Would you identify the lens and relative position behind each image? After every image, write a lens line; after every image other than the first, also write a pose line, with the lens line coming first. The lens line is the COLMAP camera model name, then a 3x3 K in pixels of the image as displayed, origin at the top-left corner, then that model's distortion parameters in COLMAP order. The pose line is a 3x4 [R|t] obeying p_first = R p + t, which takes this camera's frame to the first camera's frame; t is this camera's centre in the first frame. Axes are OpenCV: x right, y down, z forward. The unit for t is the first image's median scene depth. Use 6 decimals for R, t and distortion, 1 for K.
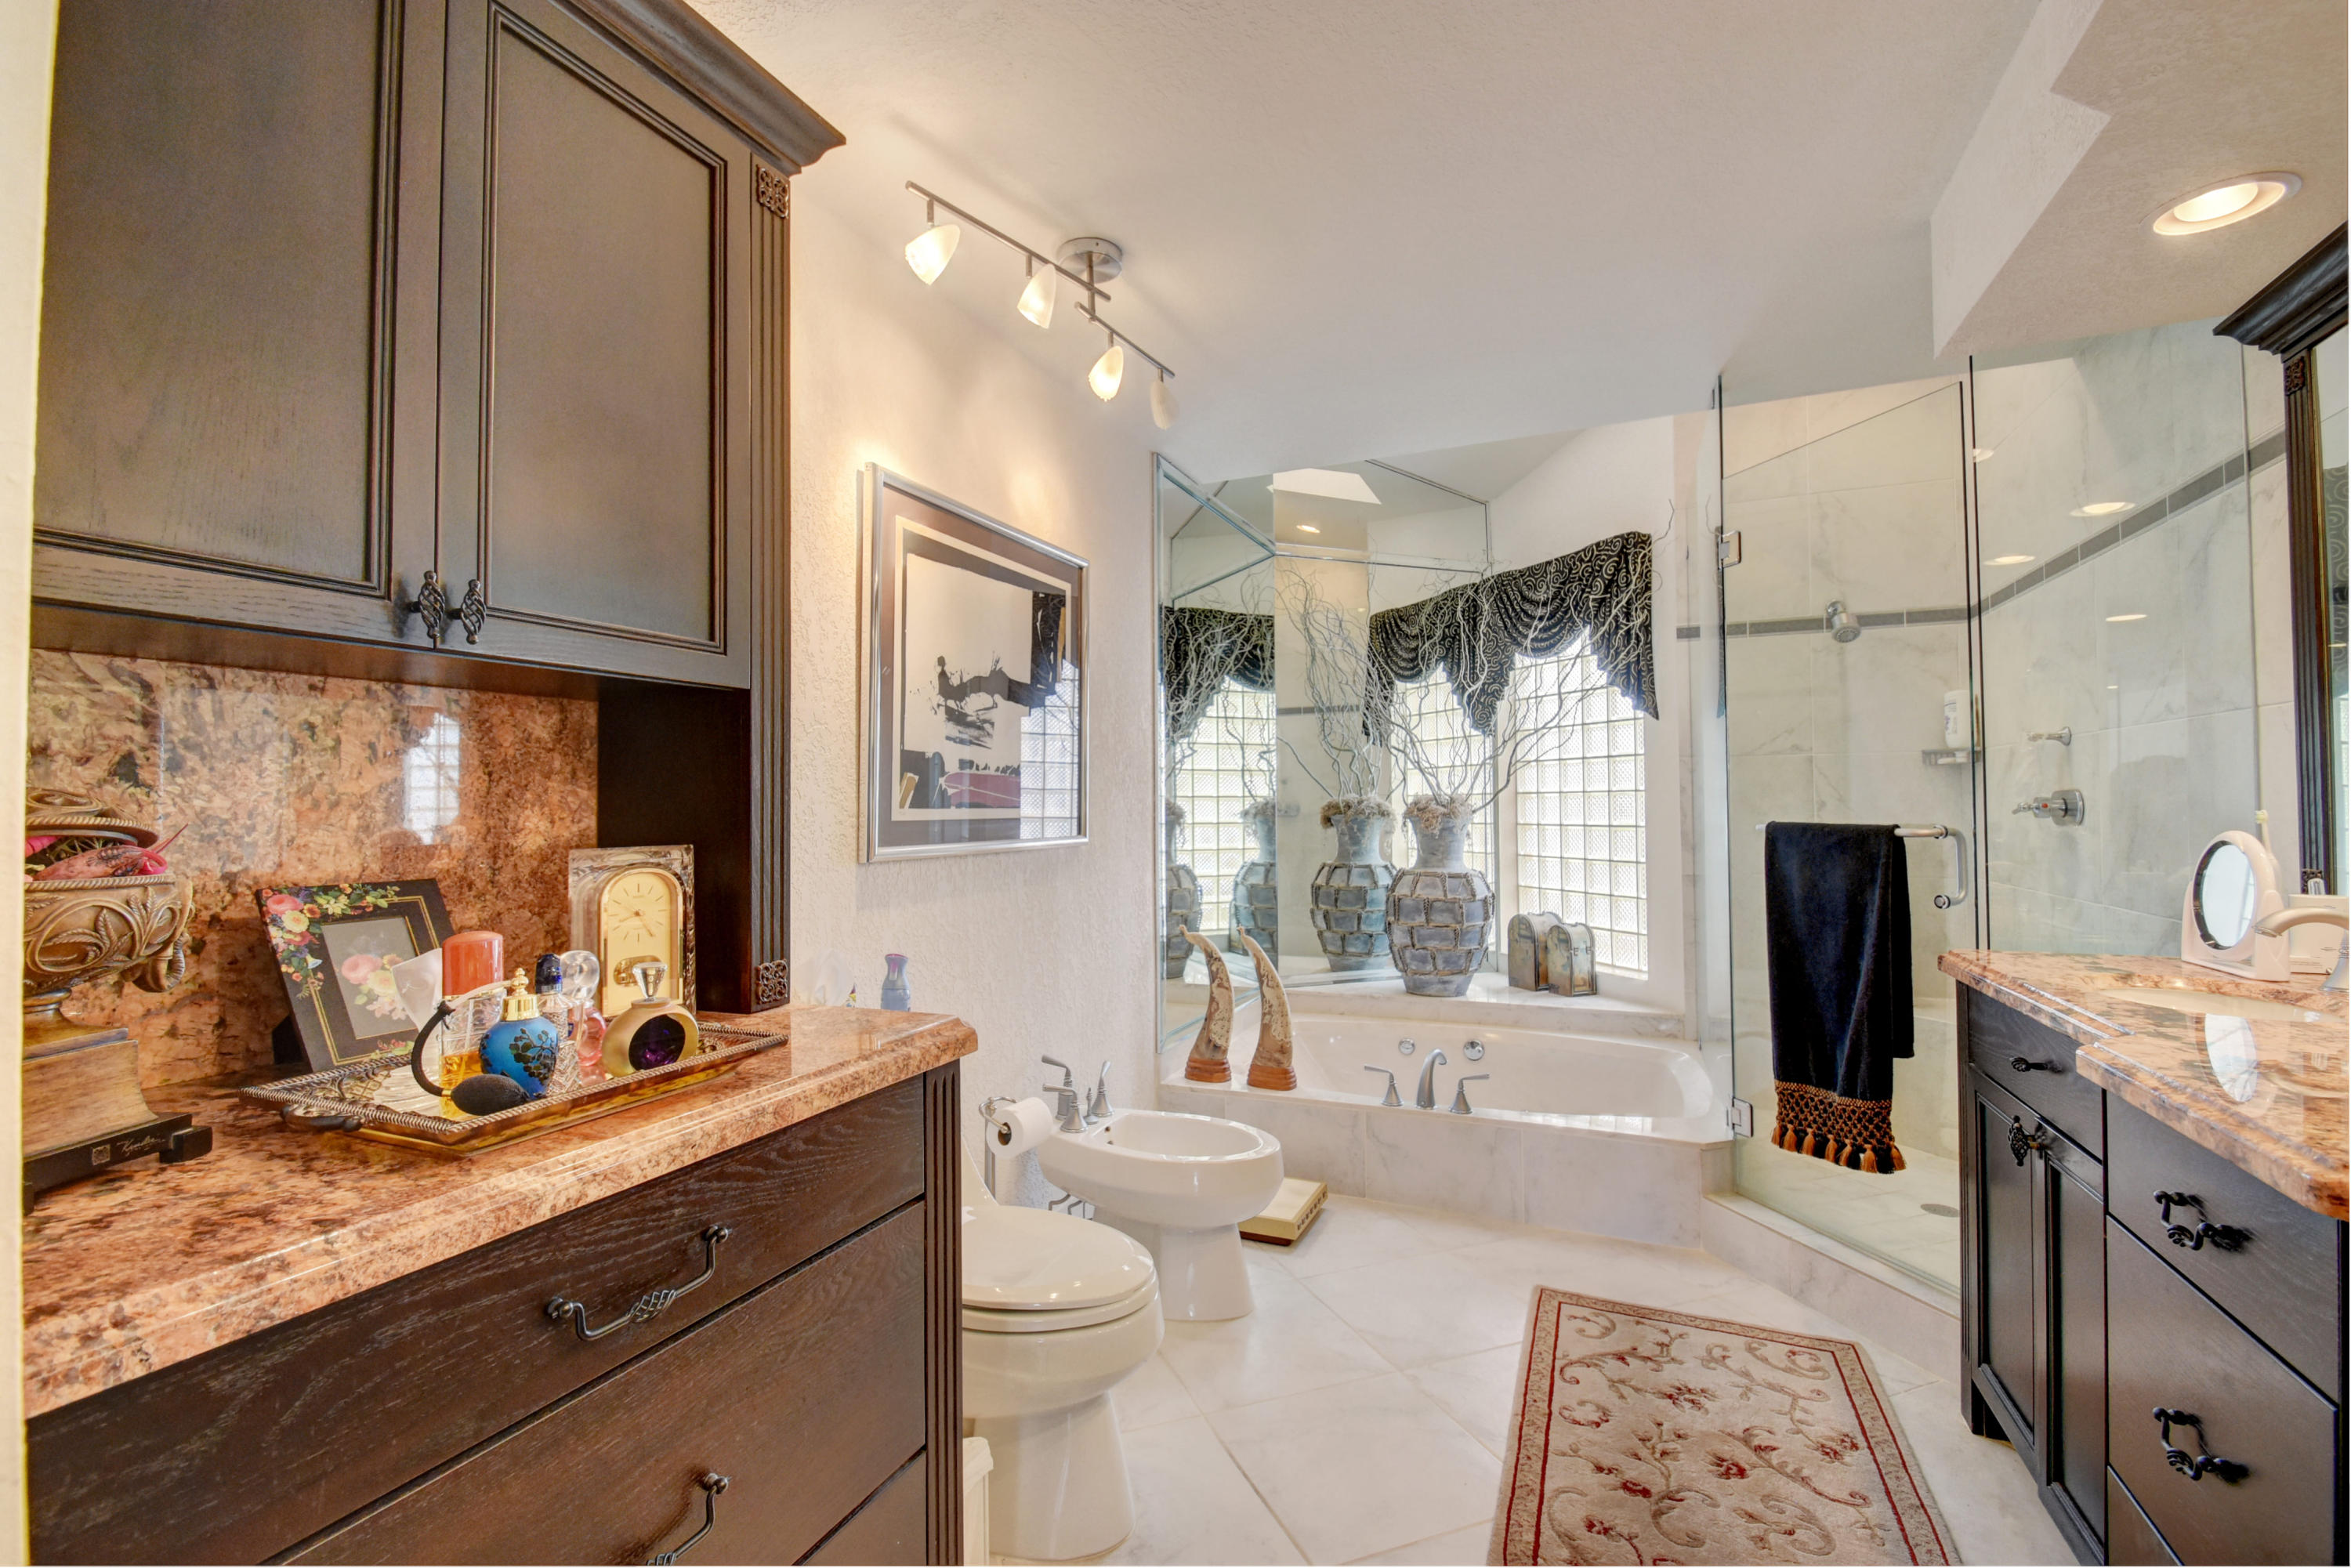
lens RADIAL K [[1025.5, 0, 1167.4], [0, 1025.5, 778.8], [0, 0, 1]] dist [-0.002118, -0.007712]
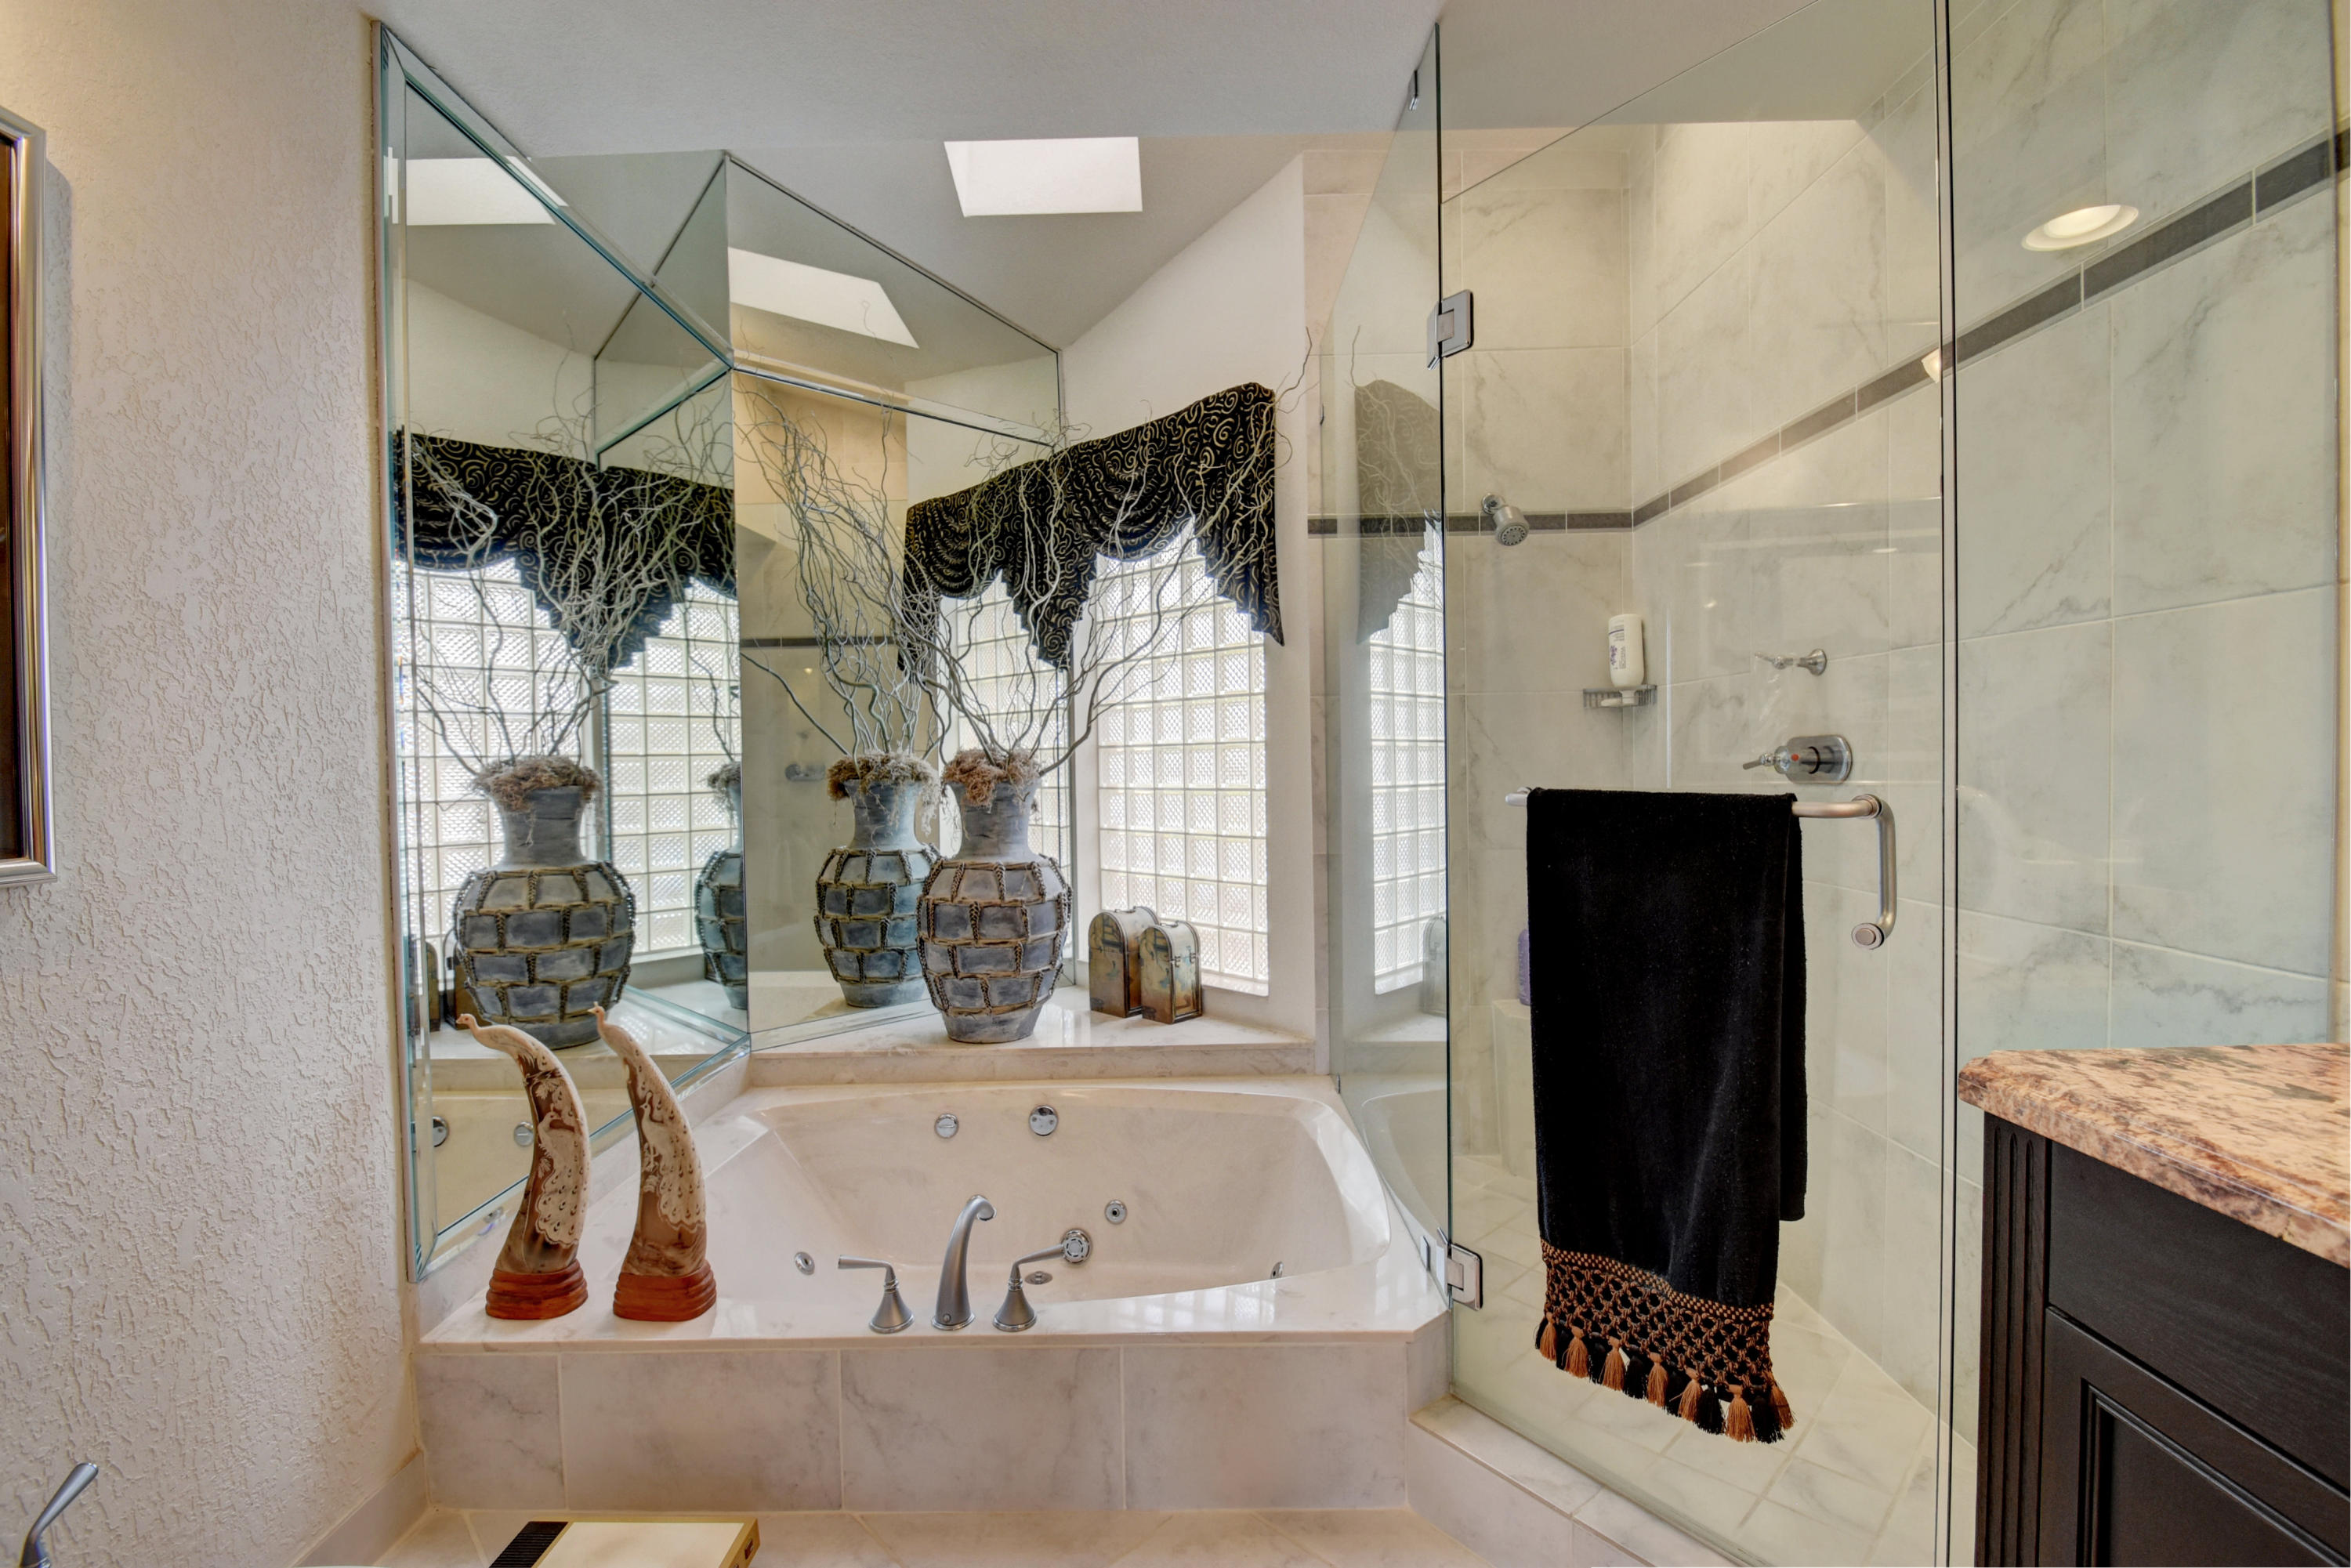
lens RADIAL K [[1025.5, 0, 1167.4], [0, 1025.5, 778.8], [0, 0, 1]] dist [-0.002118, -0.007712]
pose [[0.919508, -0.016869, 0.392709, 0.104775], [0.000691, 0.999147, 0.041301, 0.007068], [-0.393071, -0.037705, 0.918735, 0.329625]]
